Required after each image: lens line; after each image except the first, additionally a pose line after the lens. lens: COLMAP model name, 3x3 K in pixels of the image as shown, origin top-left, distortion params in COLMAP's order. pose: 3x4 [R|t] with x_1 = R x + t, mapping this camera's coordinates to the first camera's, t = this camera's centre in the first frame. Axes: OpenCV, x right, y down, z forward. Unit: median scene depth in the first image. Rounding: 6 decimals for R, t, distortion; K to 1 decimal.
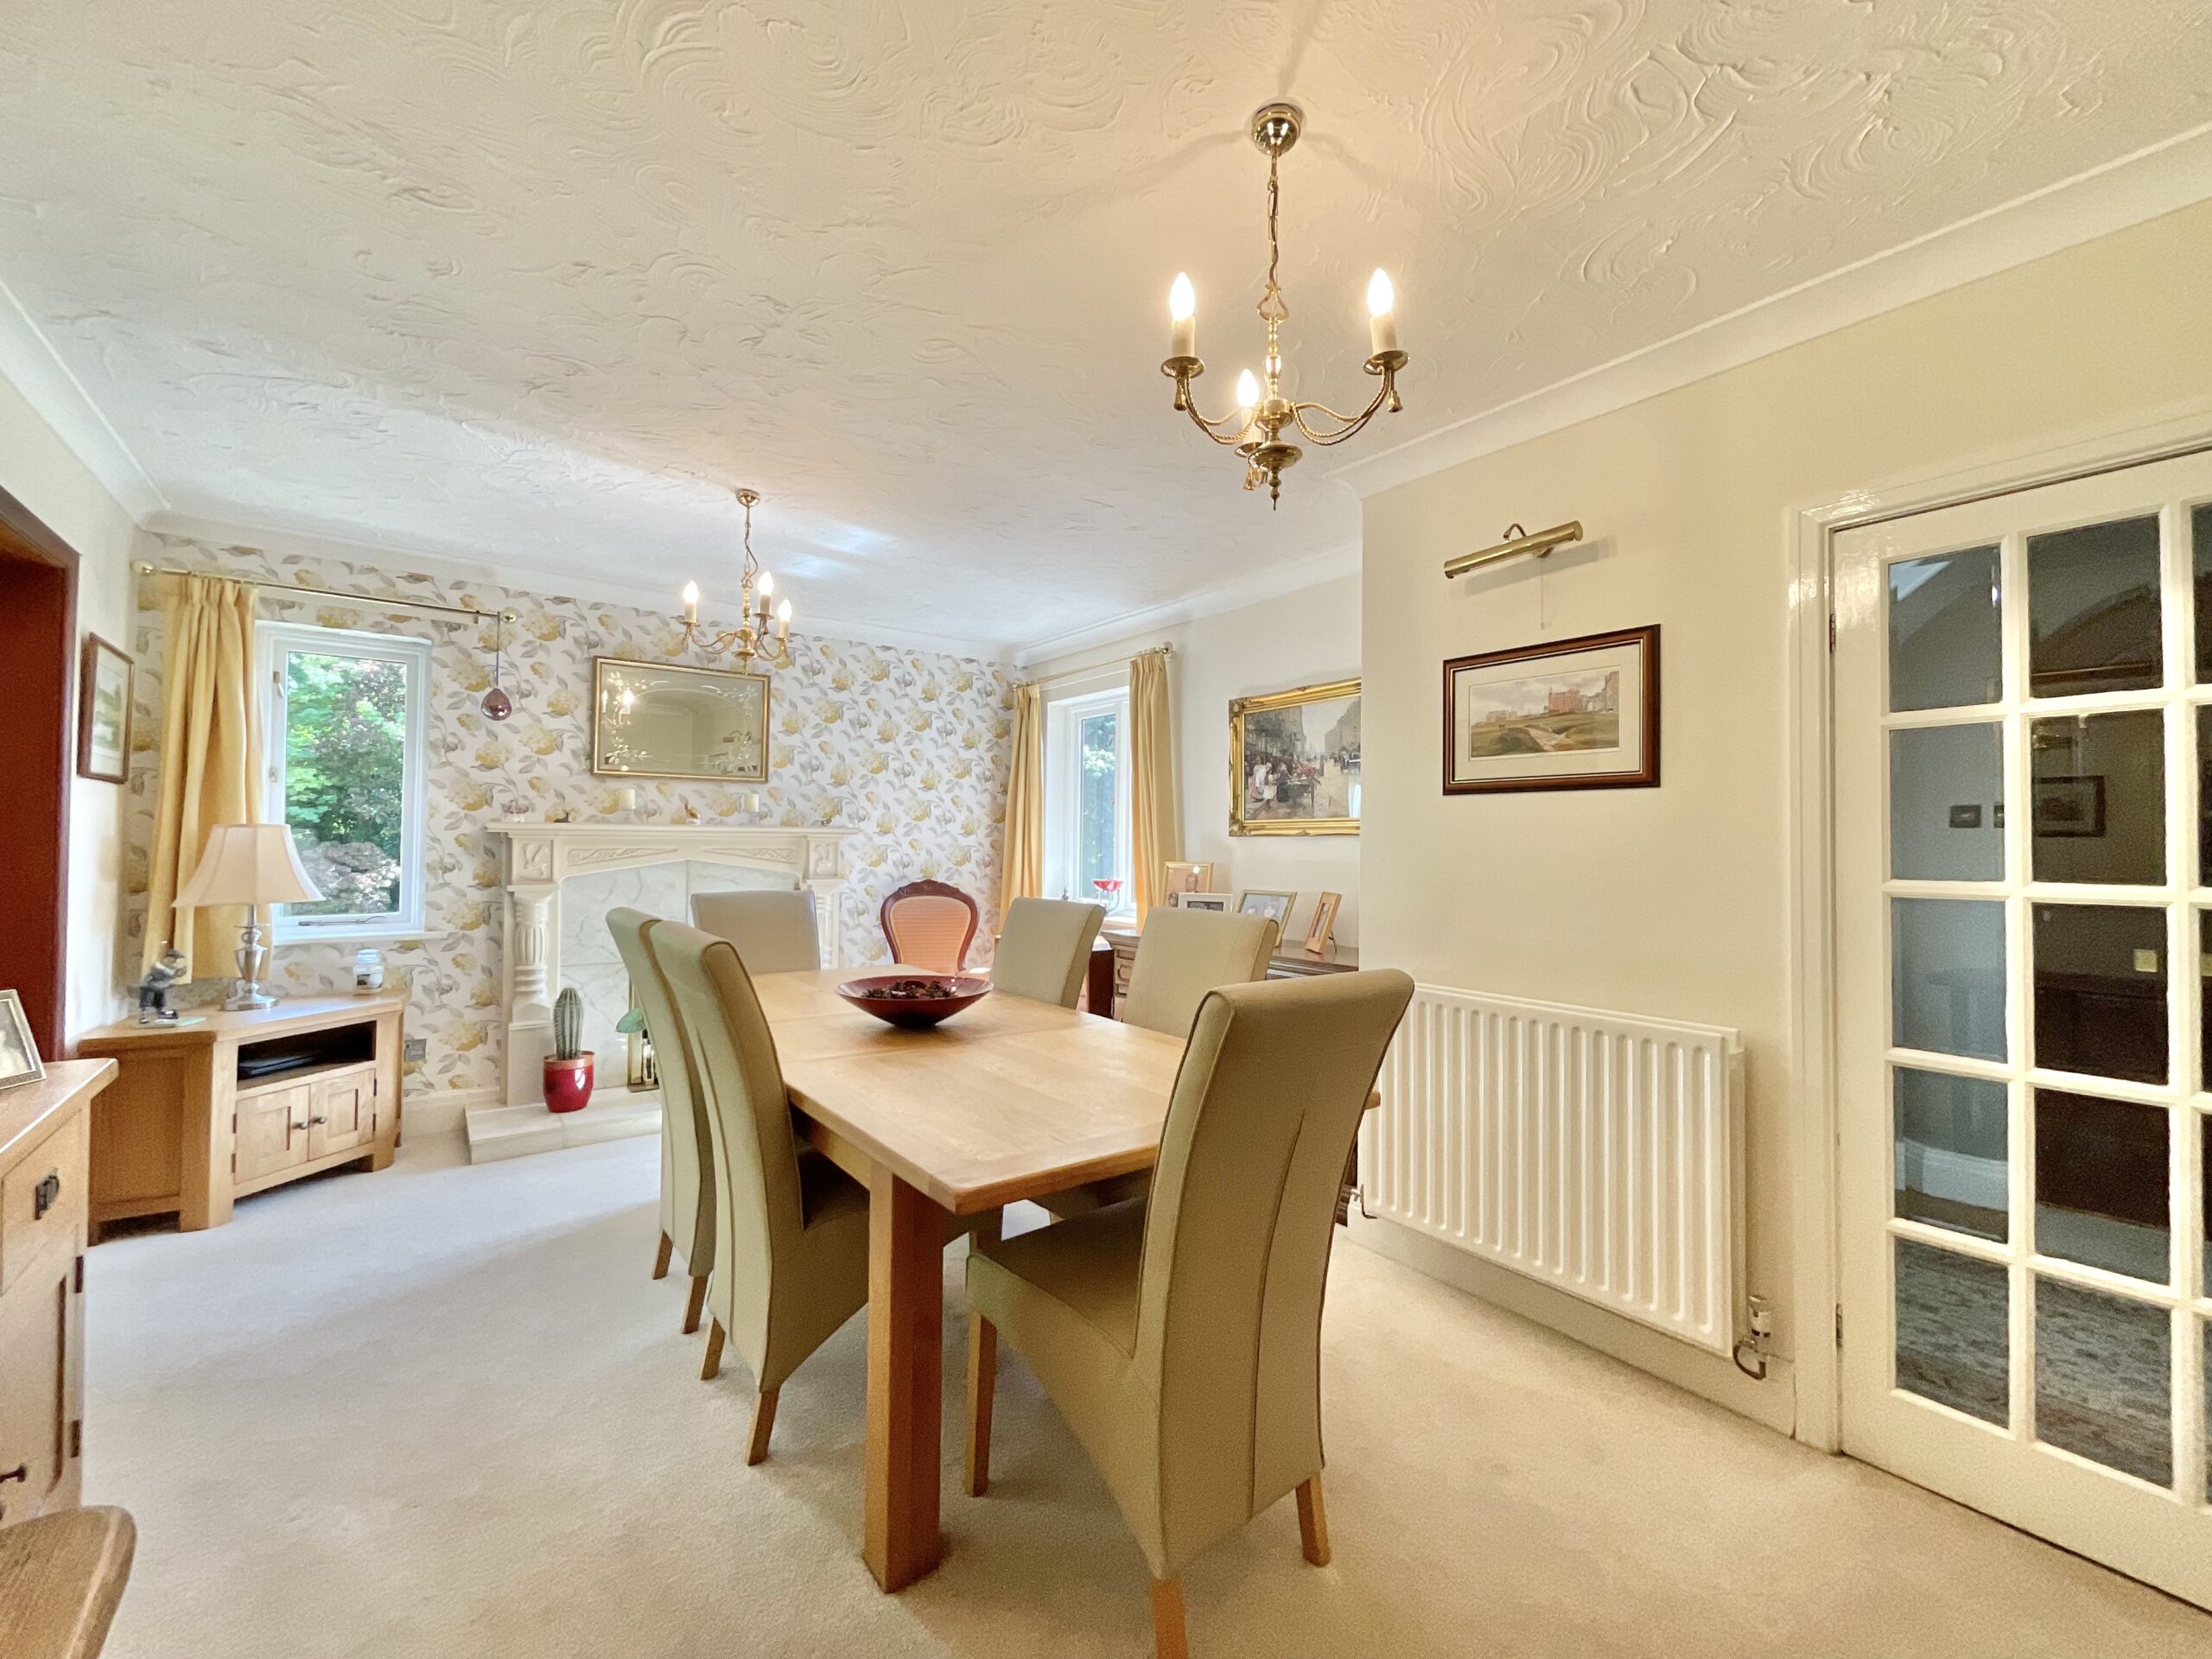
lens RADIAL K [[900.6, 0, 1102.3], [0, 900.6, 825.2], [0, 0, 1]] dist [-0.000563, 0.000226]
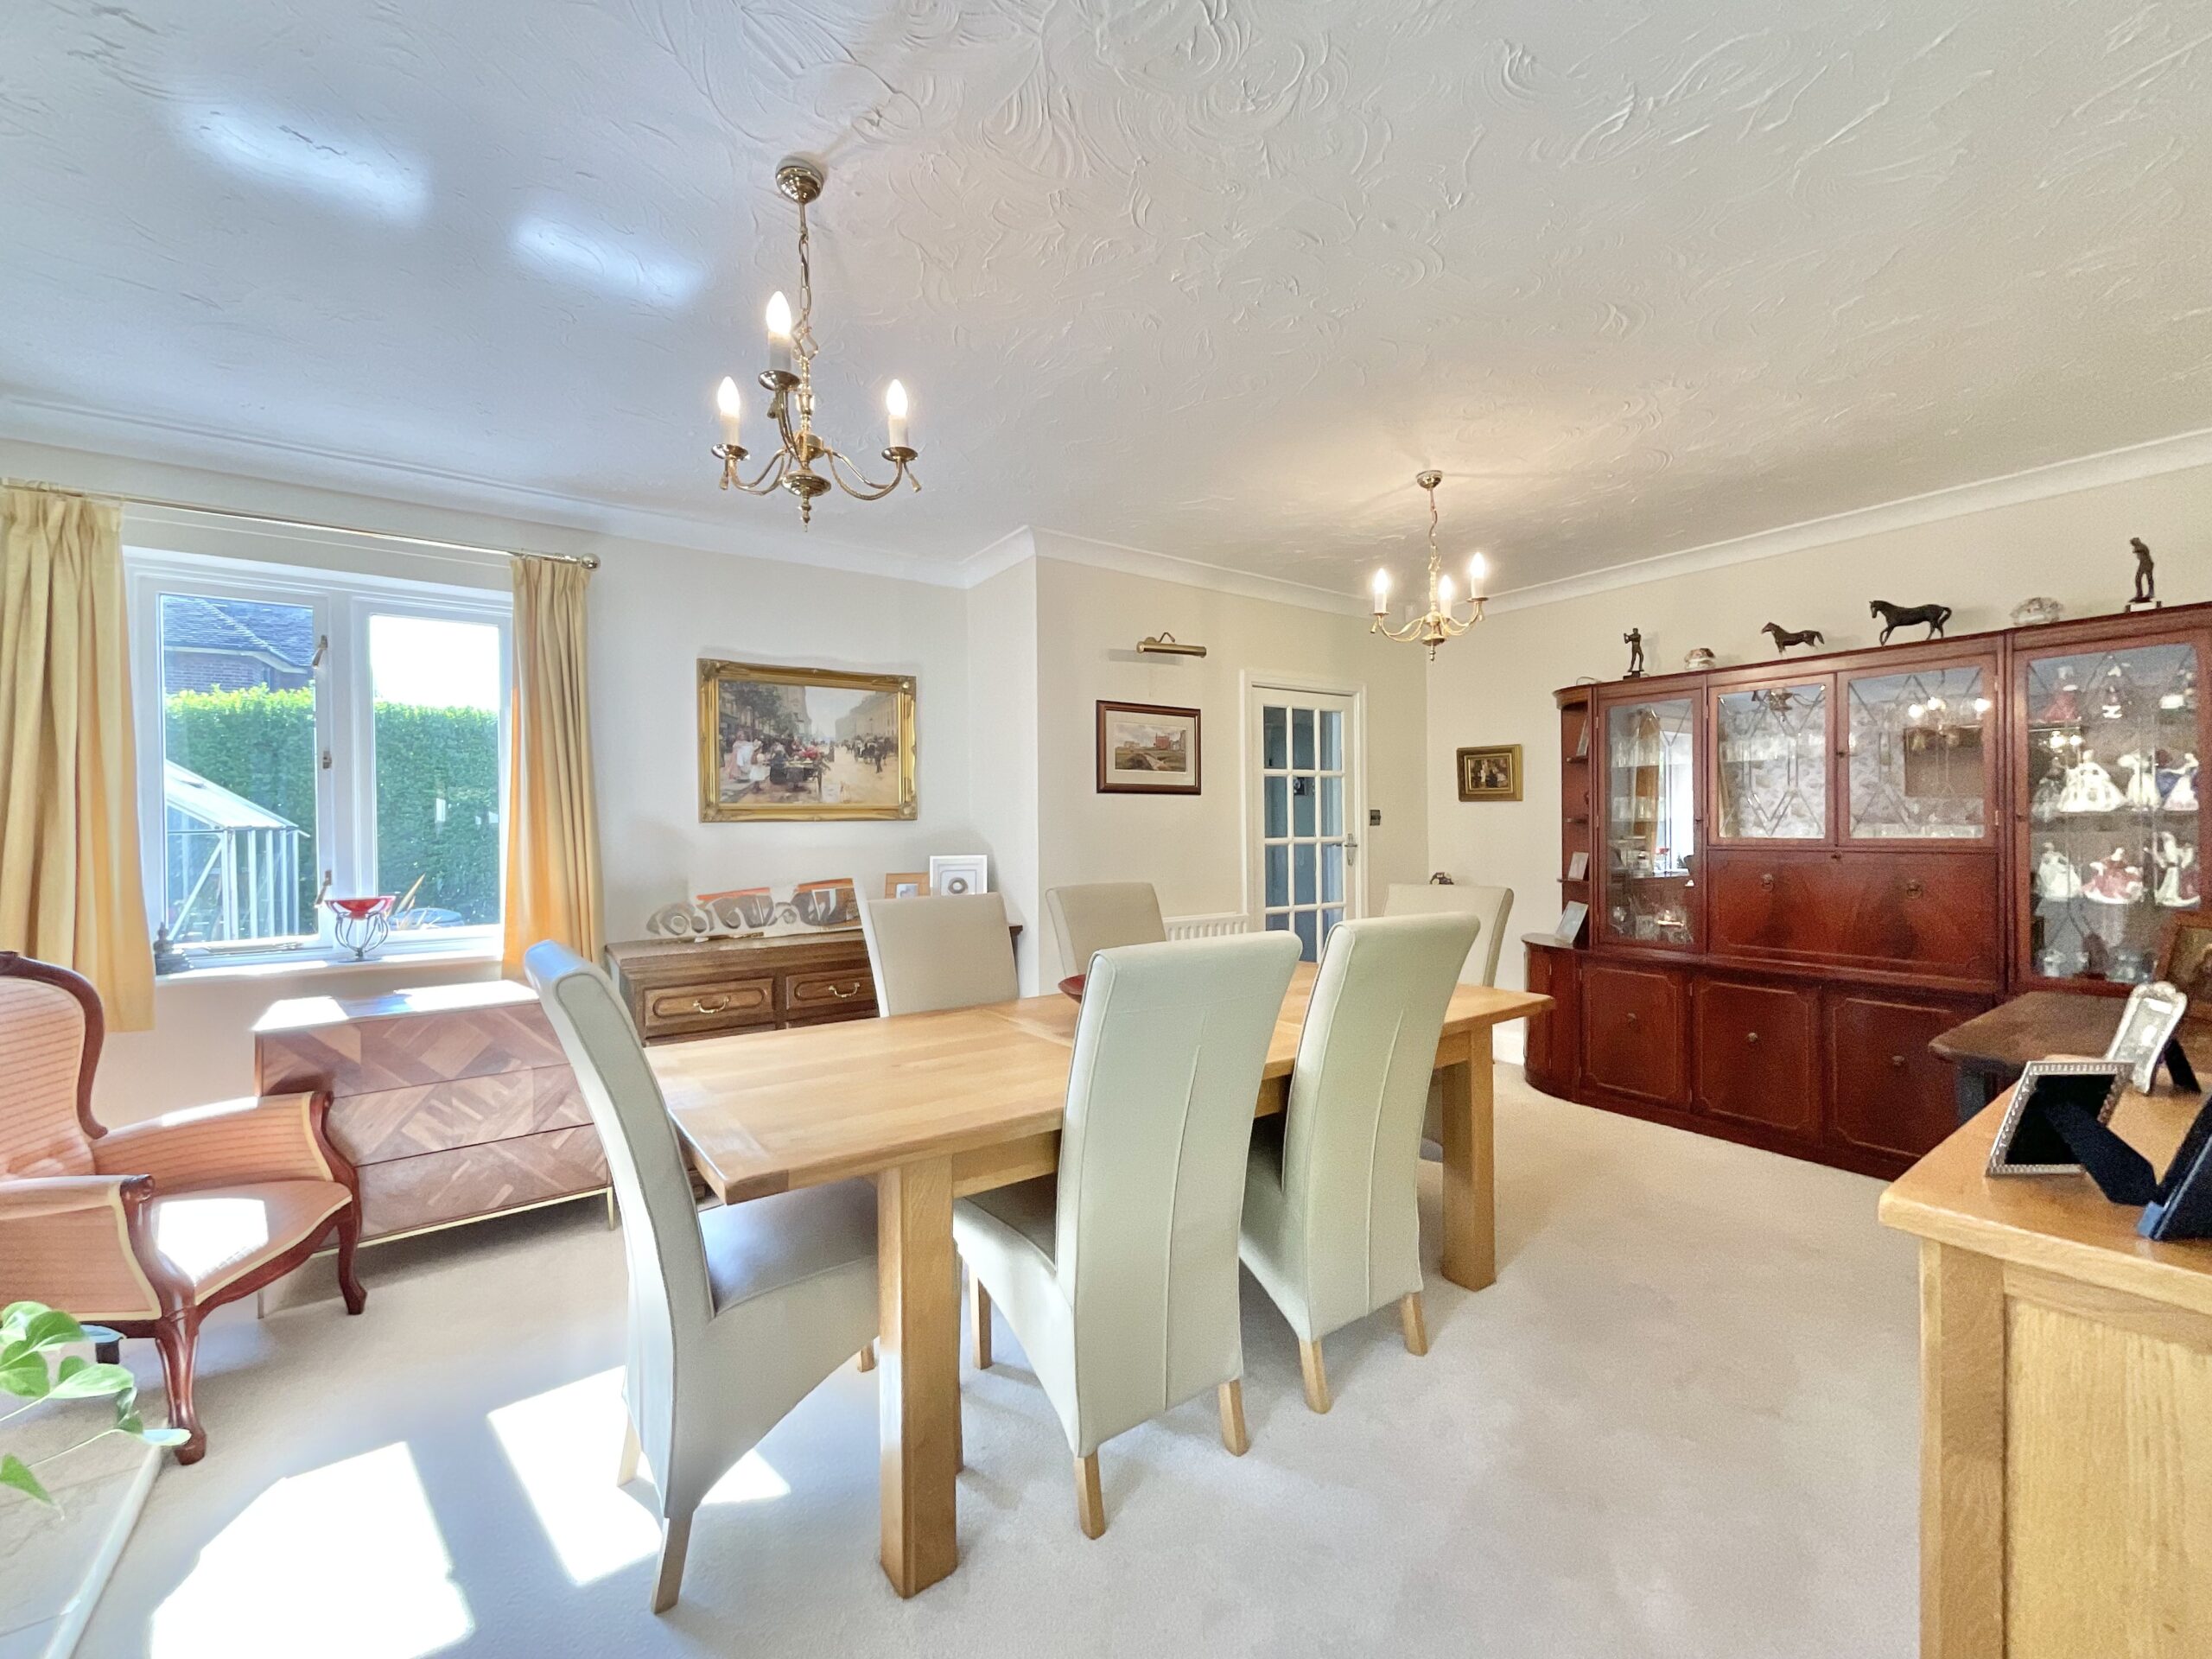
lens RADIAL K [[900.6, 0, 1102.3], [0, 900.6, 825.2], [0, 0, 1]] dist [-0.000563, 0.000226]
pose [[0.026007, -0.013627, 0.999569, -0.924252], [-0.012326, 0.999827, 0.013952, -0.001471], [-0.999586, -0.012684, 0.025834, 0.820033]]
